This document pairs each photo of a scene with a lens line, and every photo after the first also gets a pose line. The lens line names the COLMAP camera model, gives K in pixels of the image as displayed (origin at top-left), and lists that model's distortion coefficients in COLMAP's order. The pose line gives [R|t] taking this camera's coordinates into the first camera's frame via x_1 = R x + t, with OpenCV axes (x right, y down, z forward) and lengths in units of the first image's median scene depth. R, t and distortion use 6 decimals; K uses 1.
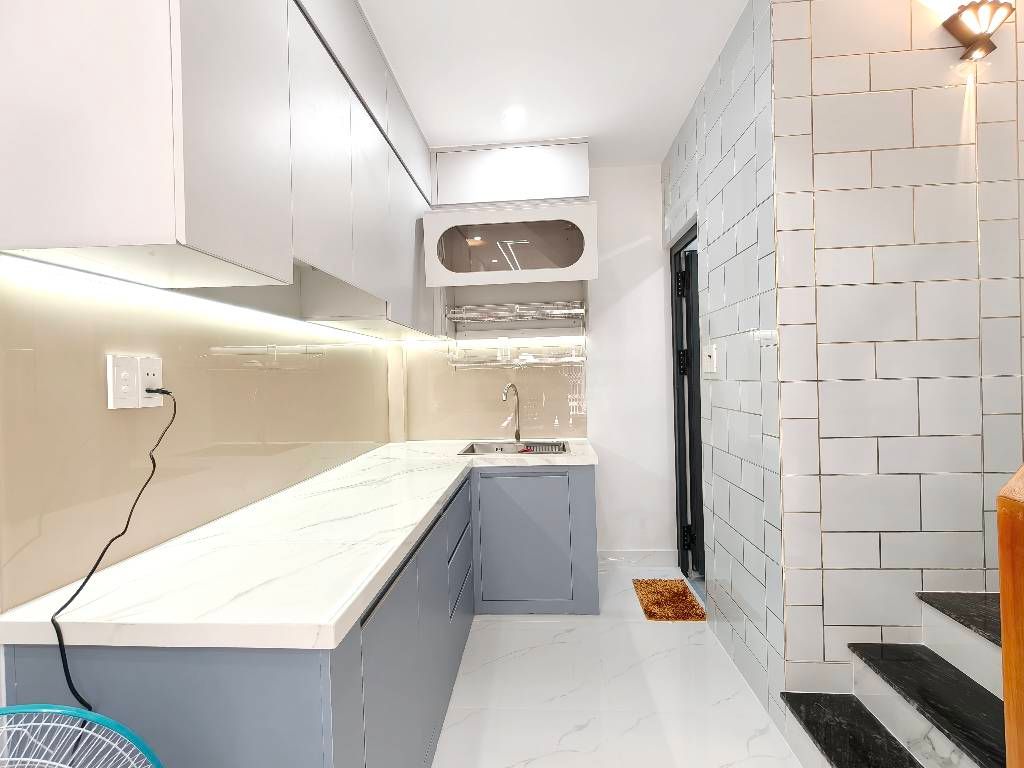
lens RADIAL K [[458.6, 0, 512.0], [0, 458.6, 384.0], [0, 0, 1]] dist [0.000310, 0.000476]
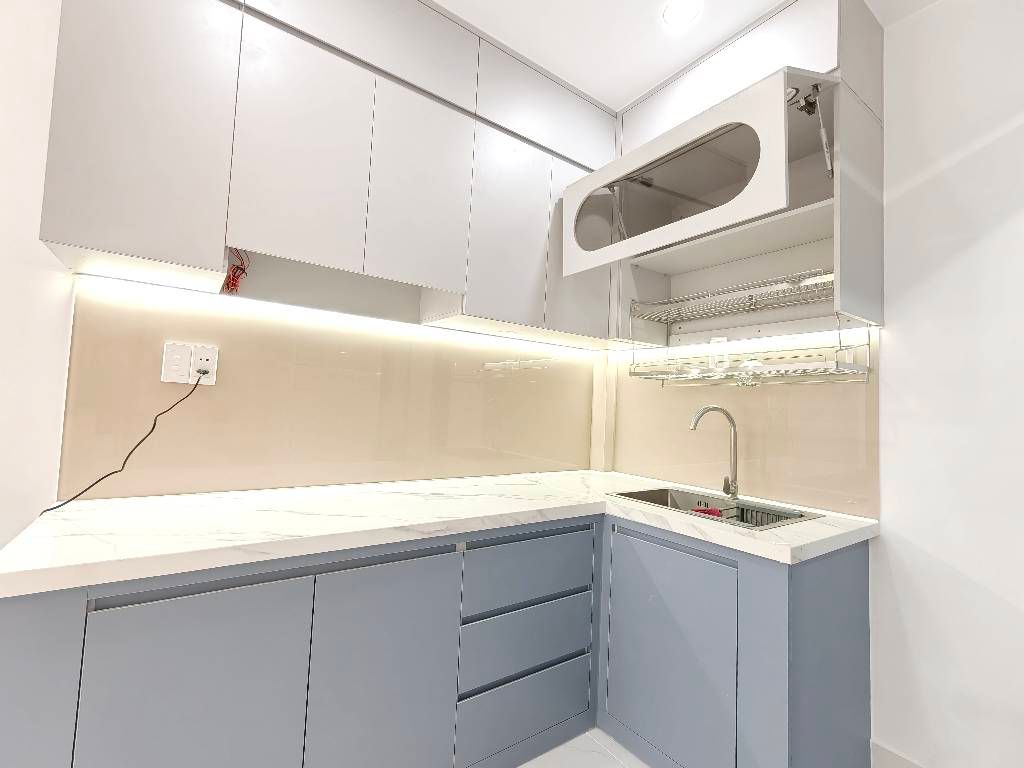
lens RADIAL K [[458.6, 0, 512.0], [0, 458.6, 384.0], [0, 0, 1]] dist [0.000310, 0.000476]
pose [[0.627875, 0.010440, -0.778244, 0.350840], [-0.069673, 0.996649, -0.042842, 0.019433], [0.775189, 0.081122, 0.626499, 0.388280]]
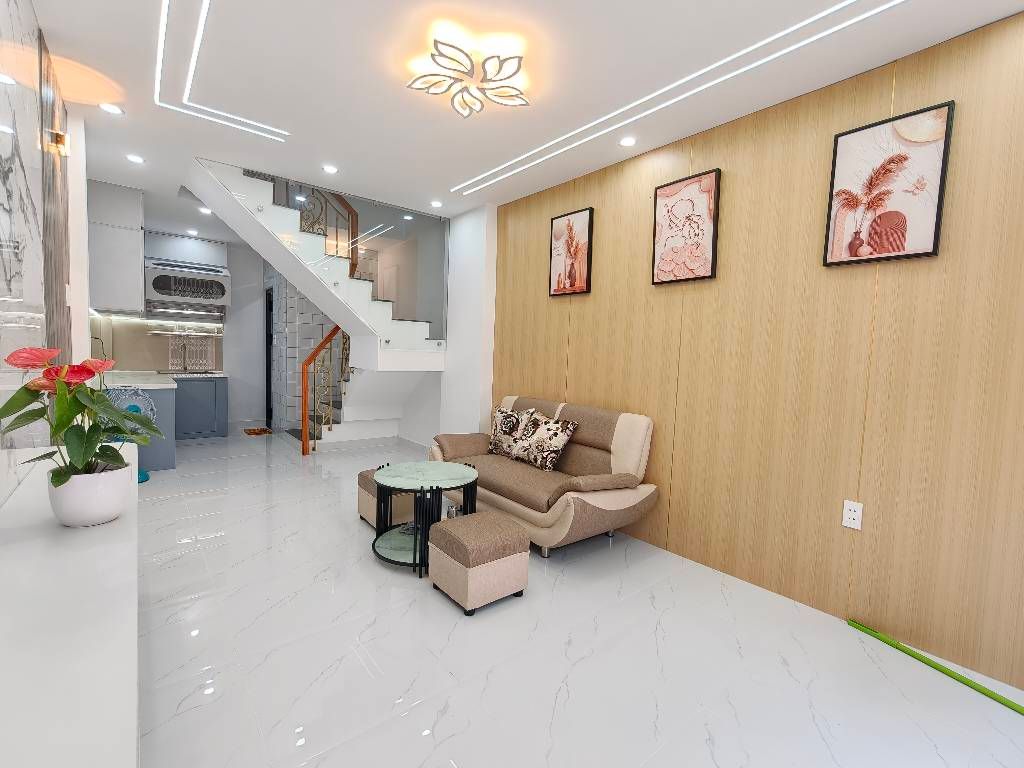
lens RADIAL K [[458.6, 0, 512.0], [0, 458.6, 384.0], [0, 0, 1]] dist [0.000310, 0.000476]
pose [[0.731066, 0.011573, 0.682208, -0.369010], [-0.047254, 0.998314, 0.033703, 0.045812], [-0.680668, -0.056876, 0.730381, -1.789610]]
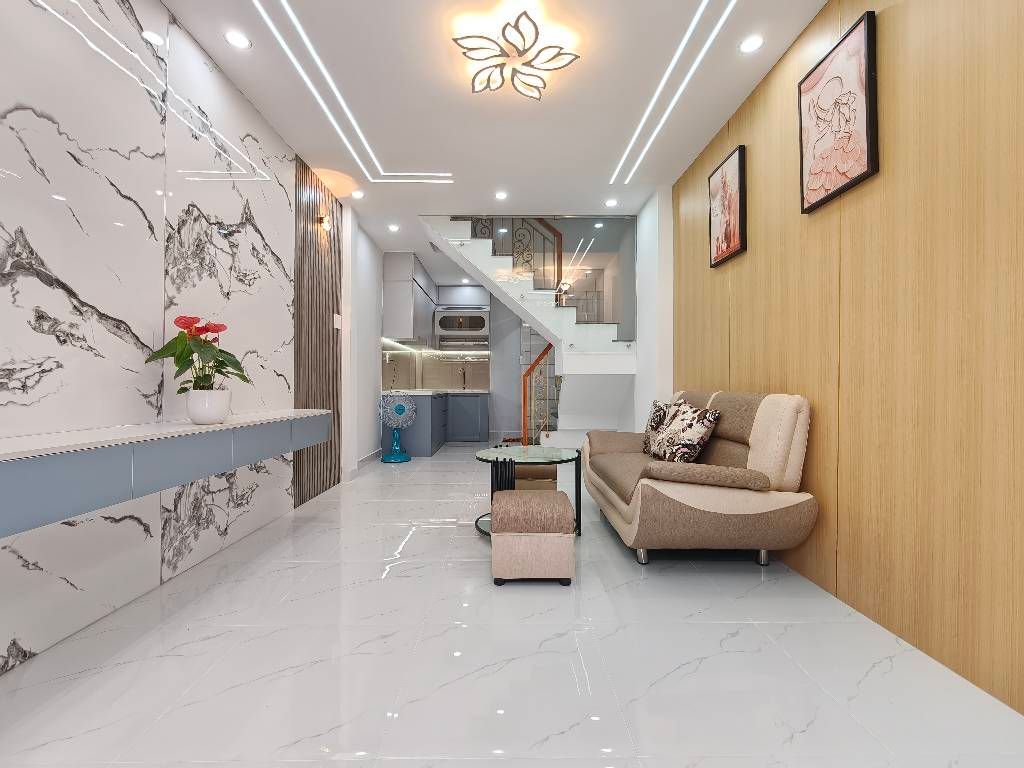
lens RADIAL K [[458.6, 0, 512.0], [0, 458.6, 384.0], [0, 0, 1]] dist [0.000310, 0.000476]
pose [[0.996597, 0.032260, 0.075860, 0.099387], [-0.030594, 0.999267, -0.023011, 0.164106], [-0.076547, 0.020612, 0.996853, -1.957515]]
